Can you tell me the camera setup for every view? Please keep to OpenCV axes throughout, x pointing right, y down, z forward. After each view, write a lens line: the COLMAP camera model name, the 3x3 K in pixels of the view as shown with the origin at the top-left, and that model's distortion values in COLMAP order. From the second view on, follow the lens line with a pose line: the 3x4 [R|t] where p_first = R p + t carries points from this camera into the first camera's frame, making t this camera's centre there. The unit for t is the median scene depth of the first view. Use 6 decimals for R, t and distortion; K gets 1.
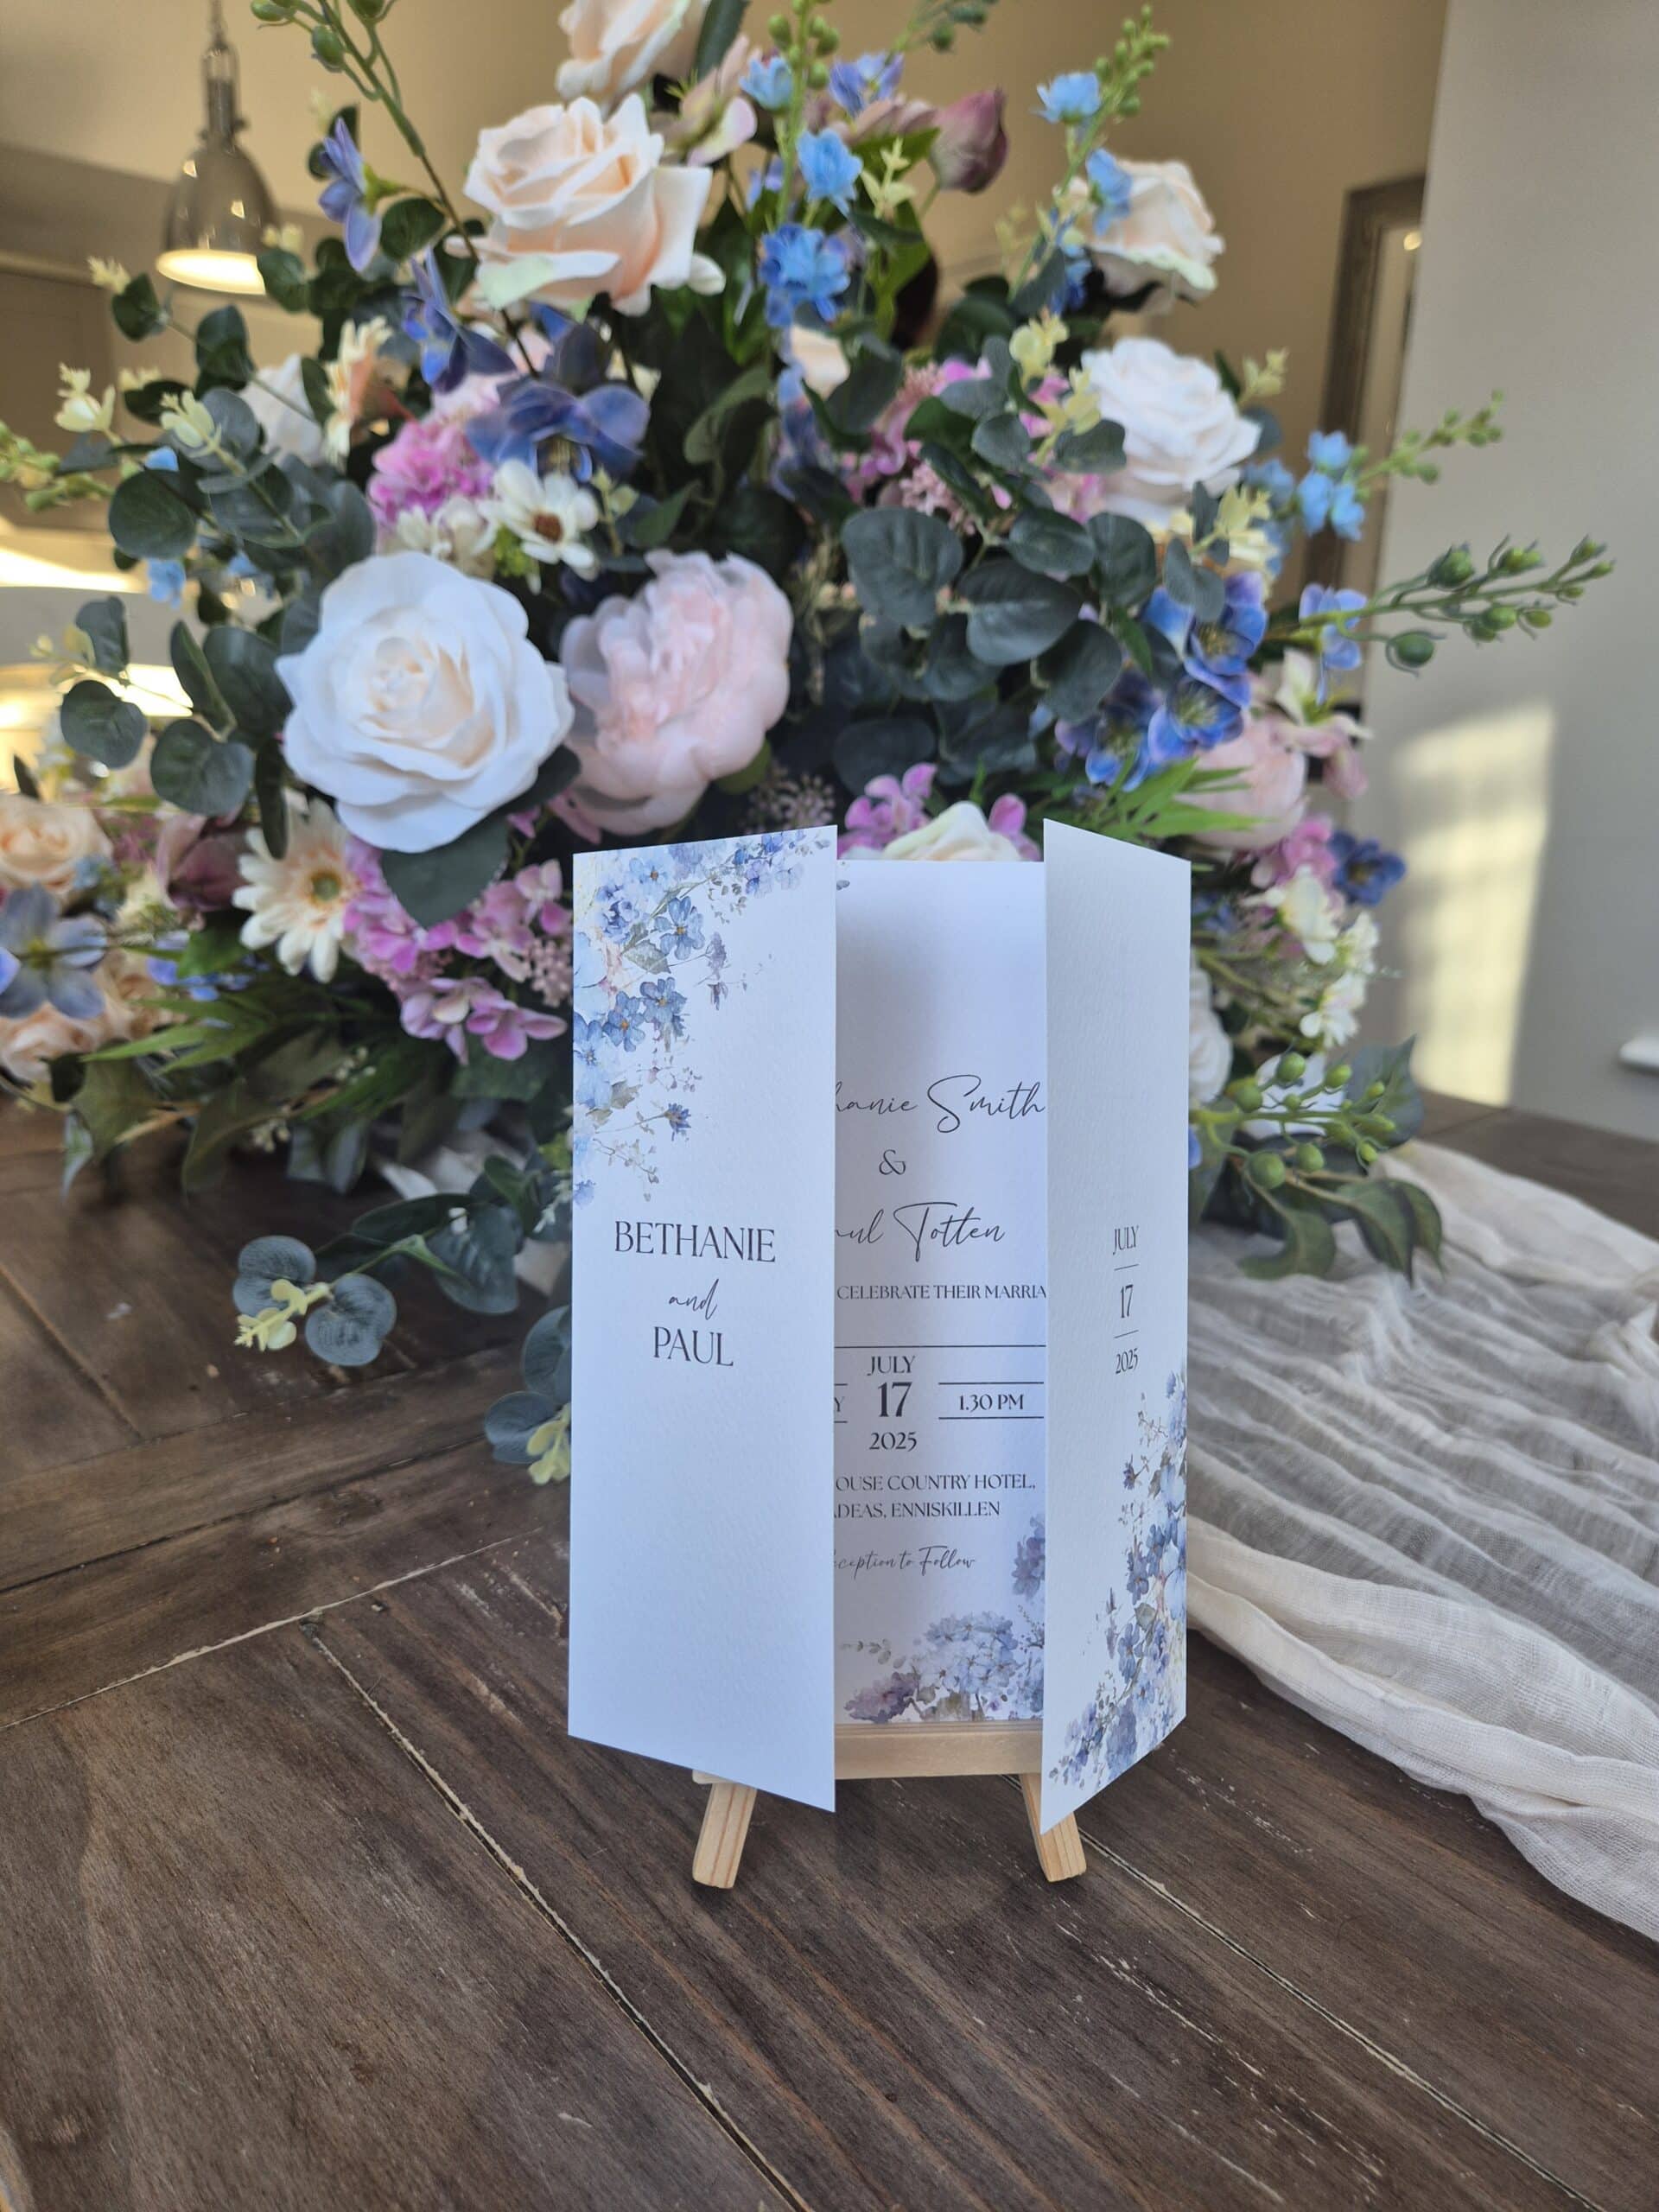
lens RADIAL K [[1464.1, 0, 829.5], [0, 1464.1, 1106.0], [0, 0, 1]] dist [0.016491, -0.023011]
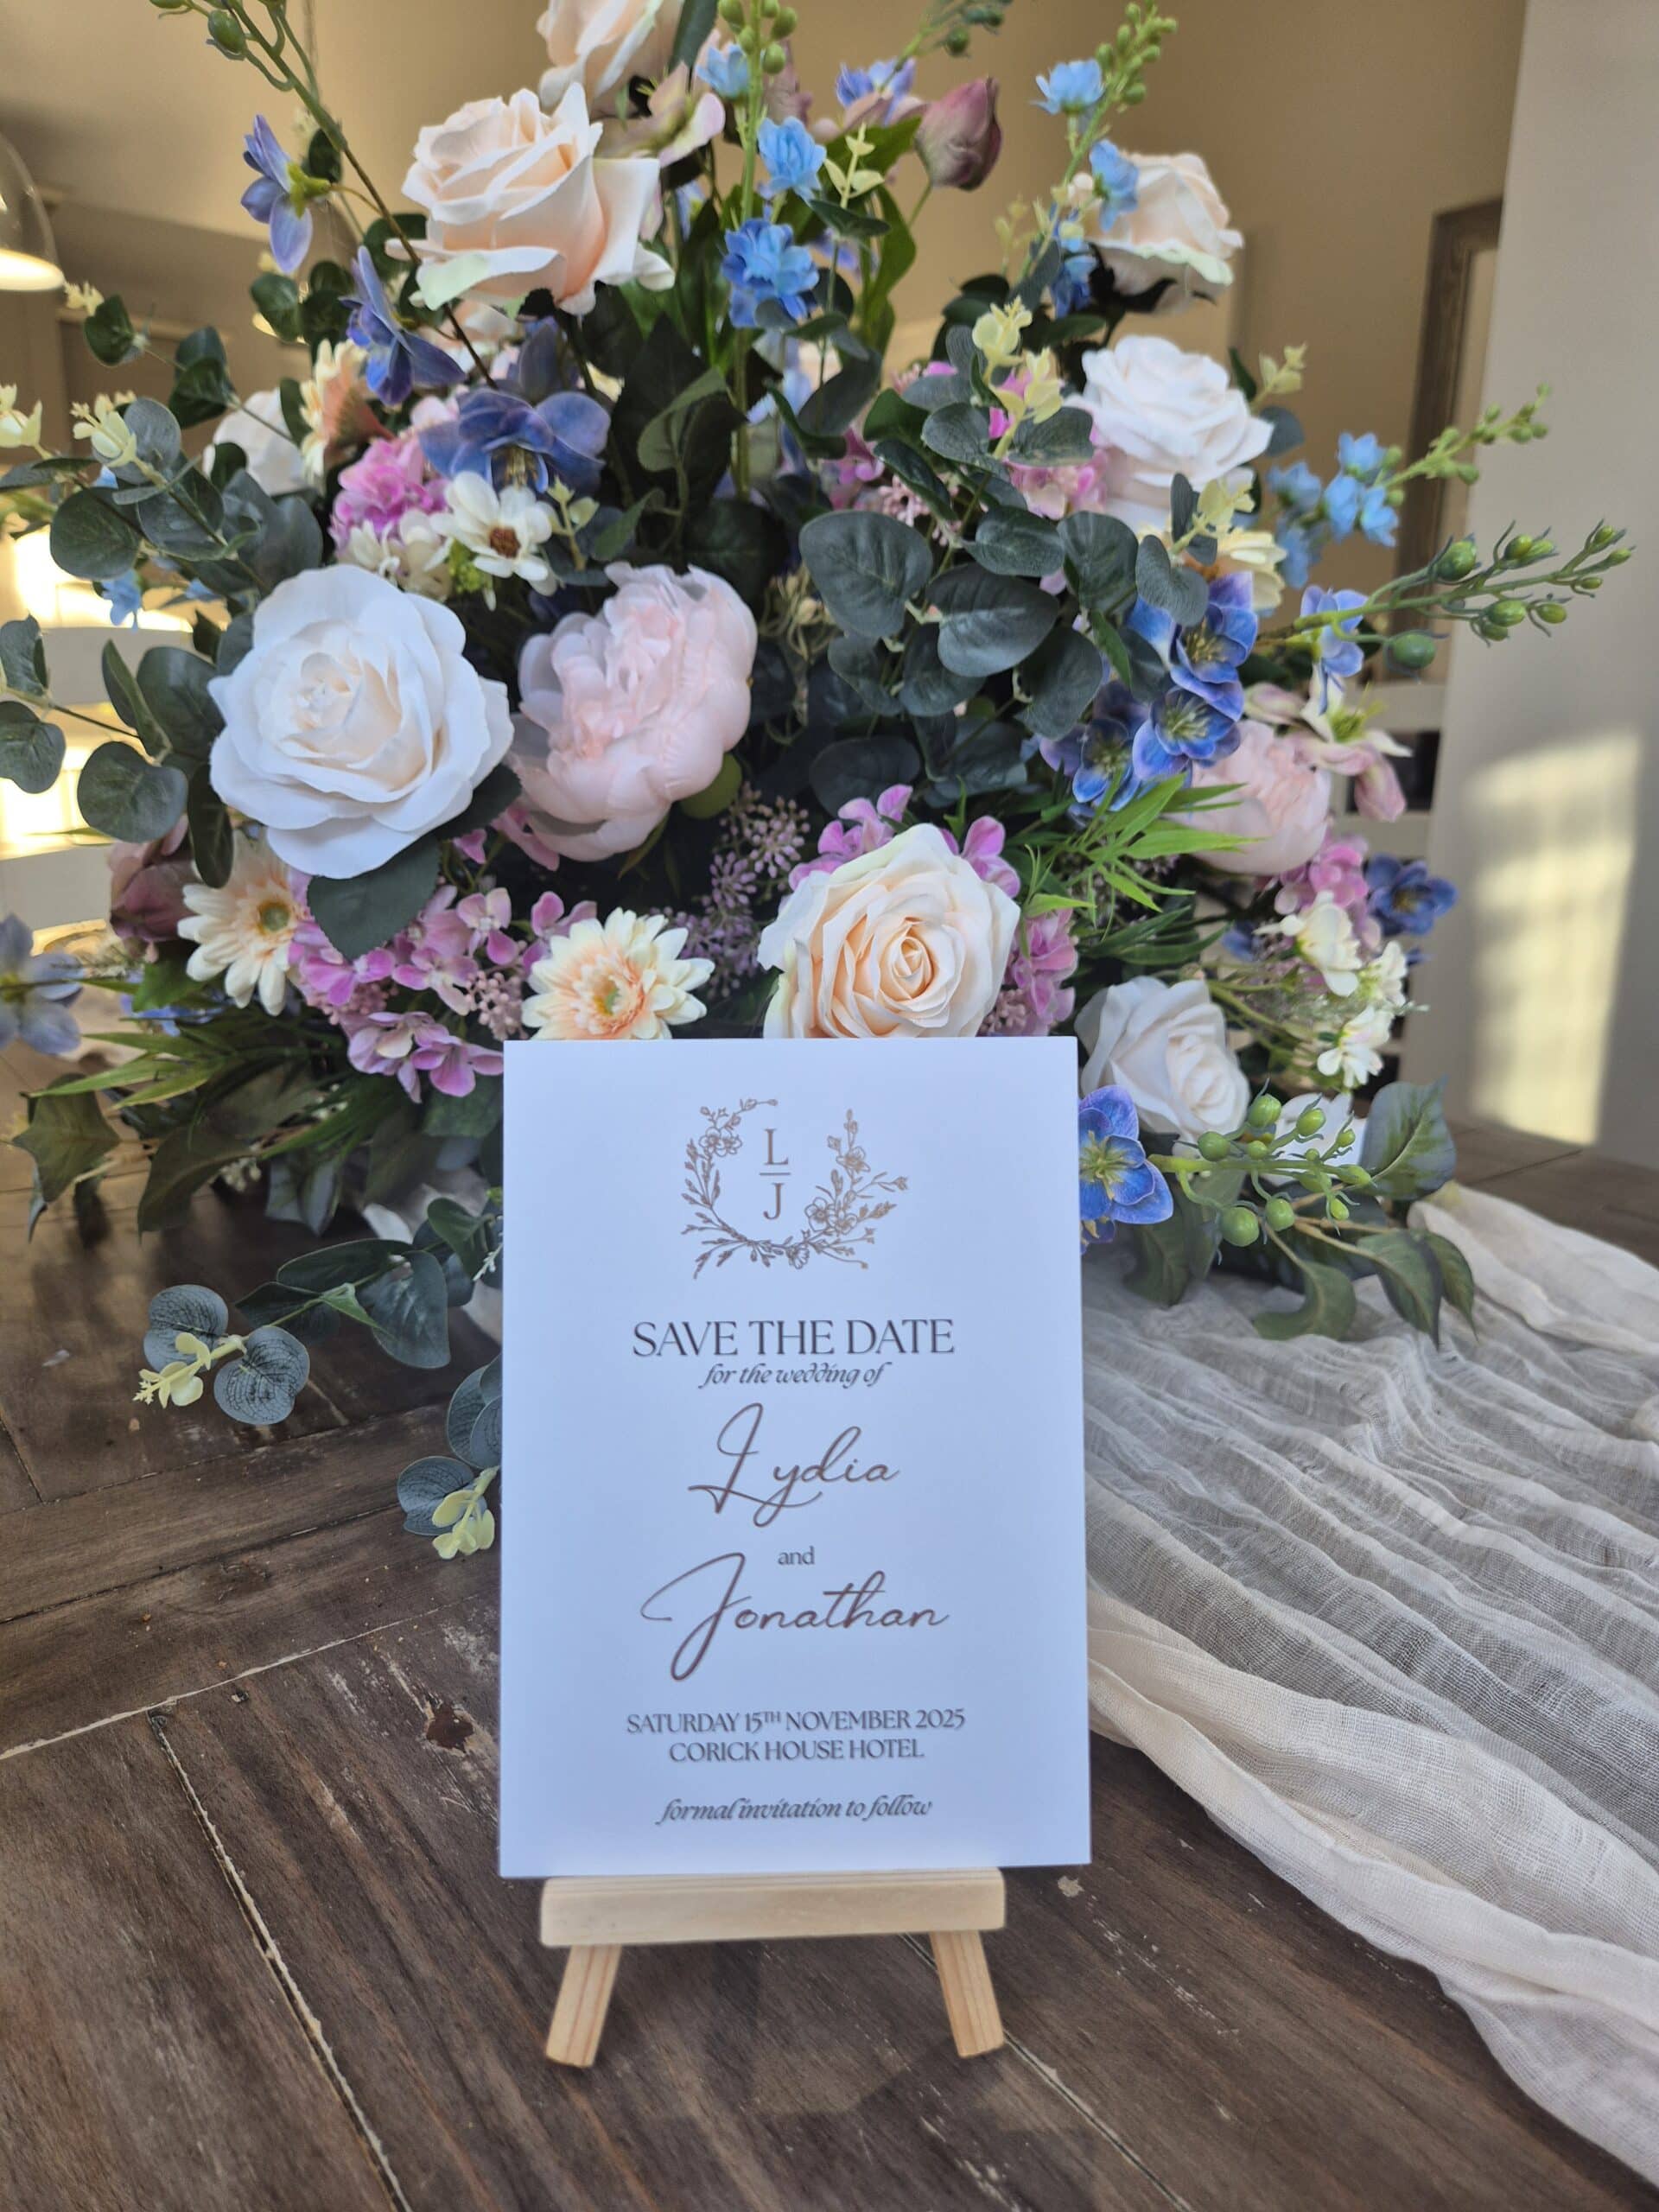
lens RADIAL K [[1464.1, 0, 829.5], [0, 1464.1, 1106.0], [0, 0, 1]] dist [0.016491, -0.023011]
pose [[0.998288, 0.004220, -0.058336, 0.080834], [-0.005537, 0.999733, -0.022441, -0.006700], [0.058226, 0.022726, 0.998045, 0.070387]]
